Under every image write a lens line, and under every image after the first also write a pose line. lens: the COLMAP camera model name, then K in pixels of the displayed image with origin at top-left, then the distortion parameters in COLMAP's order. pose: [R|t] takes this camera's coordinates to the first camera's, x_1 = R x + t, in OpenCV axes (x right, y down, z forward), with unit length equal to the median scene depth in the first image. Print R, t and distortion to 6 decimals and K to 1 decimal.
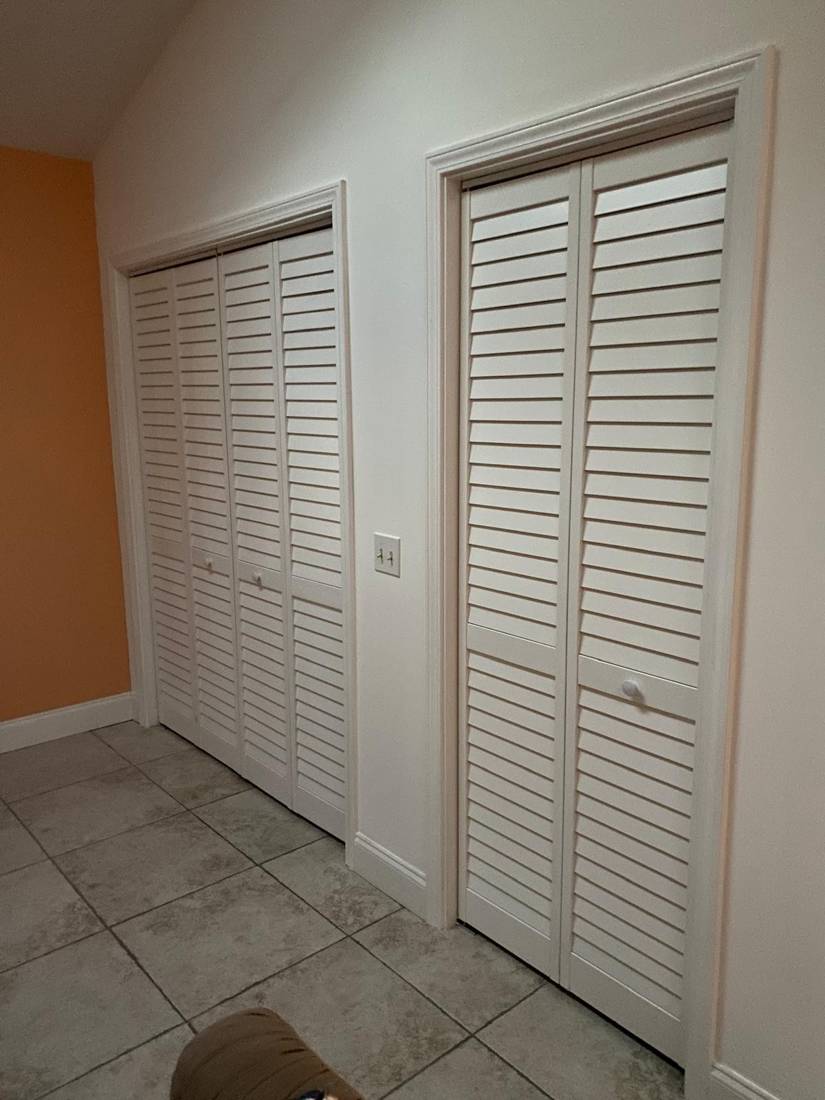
lens RADIAL K [[831.9, 0, 435.7], [0, 831.9, 560.2], [0, 0, 1]] dist [-0.016349, -0.005194]
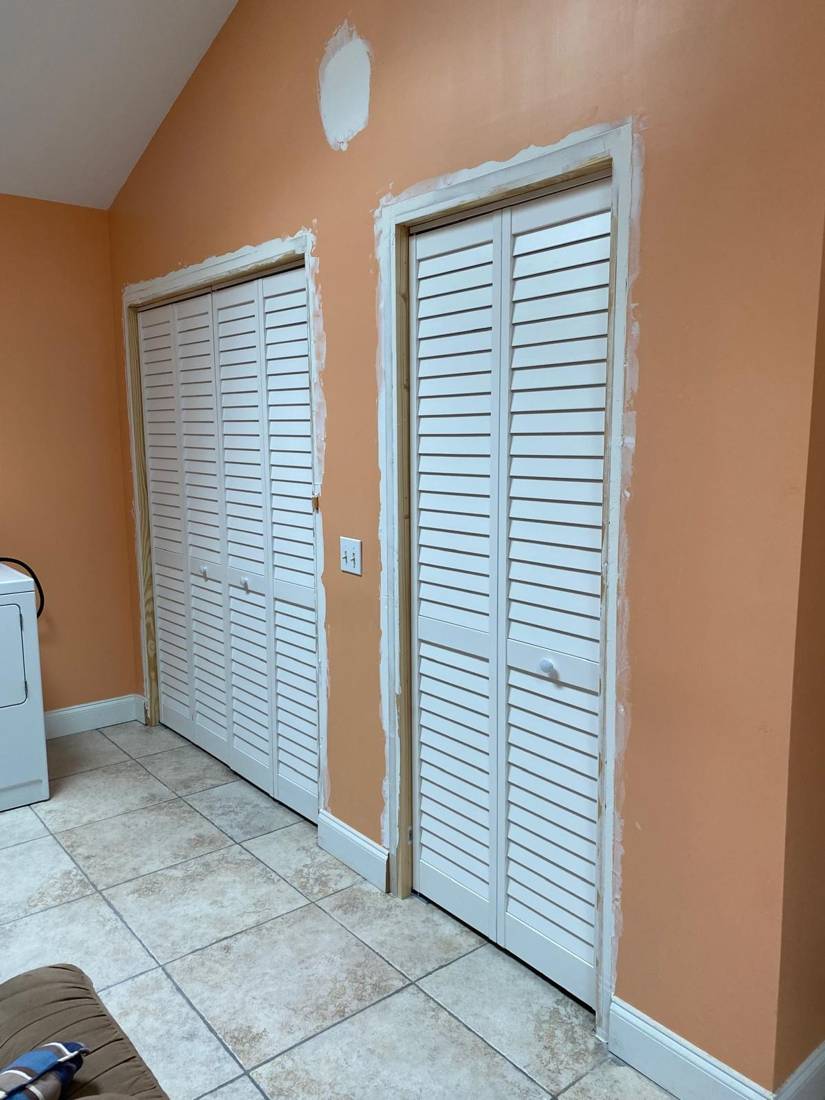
lens RADIAL K [[831.9, 0, 411.8], [0, 831.9, 550.1], [0, 0, 1]] dist [-0.016349, -0.005194]
pose [[0.998736, 0.000975, -0.050257, 0.086694], [-0.003190, 0.999026, -0.044010, 0.037858], [0.050165, 0.044115, 0.997766, -0.118207]]
